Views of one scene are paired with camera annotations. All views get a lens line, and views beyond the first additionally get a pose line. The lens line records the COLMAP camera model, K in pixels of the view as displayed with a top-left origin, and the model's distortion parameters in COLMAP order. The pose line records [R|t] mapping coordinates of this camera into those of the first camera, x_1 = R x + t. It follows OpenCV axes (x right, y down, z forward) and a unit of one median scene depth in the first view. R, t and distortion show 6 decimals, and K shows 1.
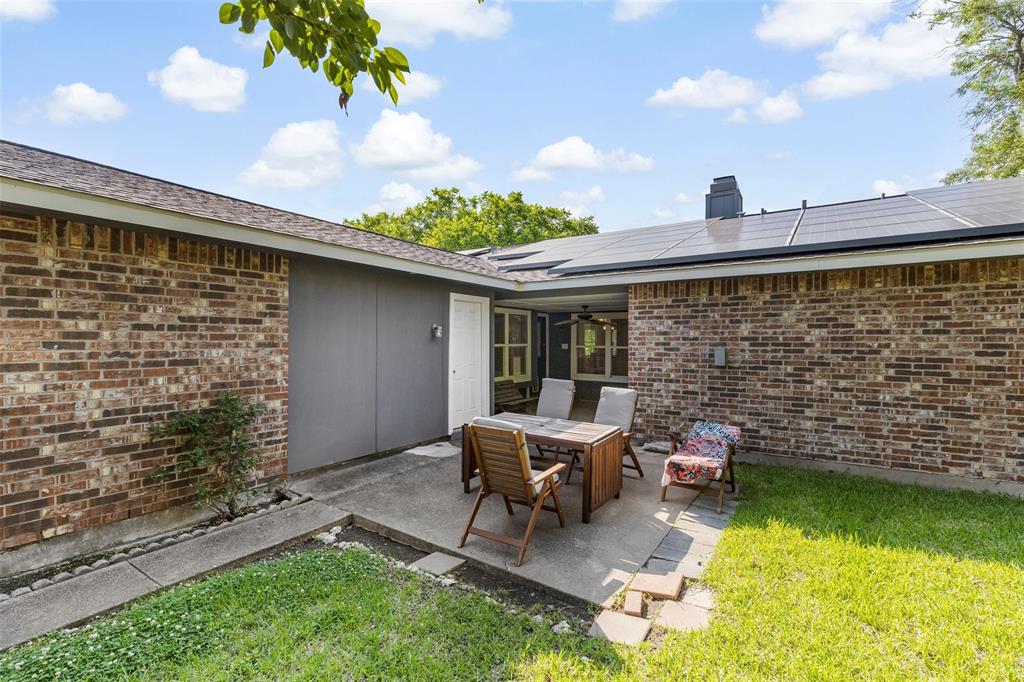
lens RADIAL K [[466.5, 0, 512.2], [0, 466.5, 340.9], [0, 0, 1]] dist [0.006282, 0.000377]
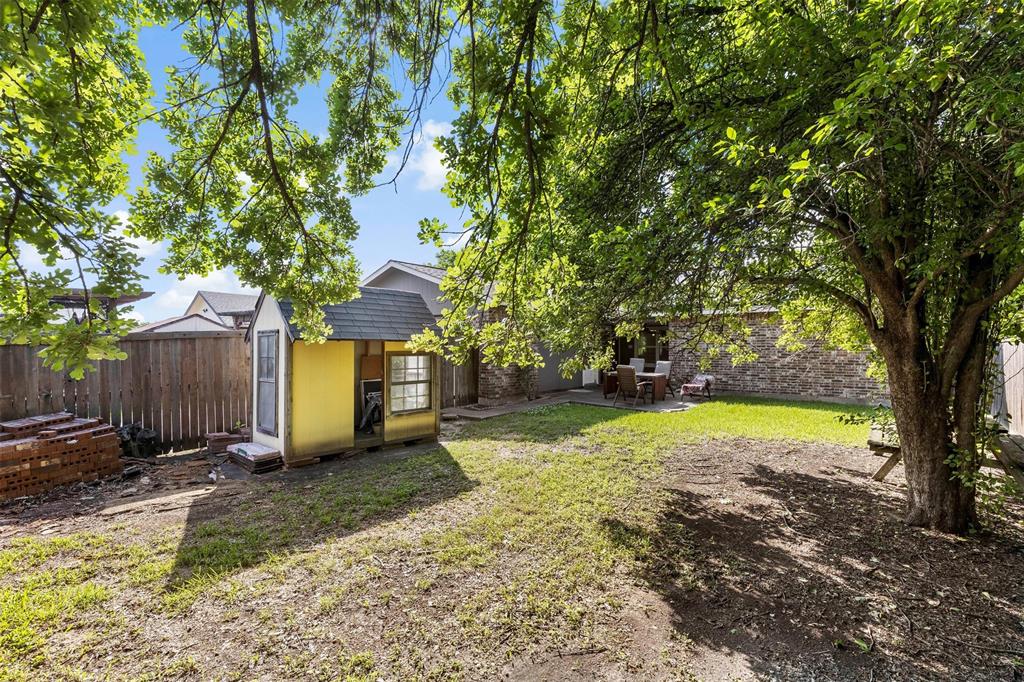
lens RADIAL K [[466.5, 0, 510.4], [0, 466.5, 342.7], [0, 0, 1]] dist [0.006282, 0.000377]
pose [[0.995841, -0.000349, -0.091110, -0.362033], [-0.000445, 0.999962, -0.008704, 0.027466], [0.091110, 0.008708, 0.995803, -1.552454]]
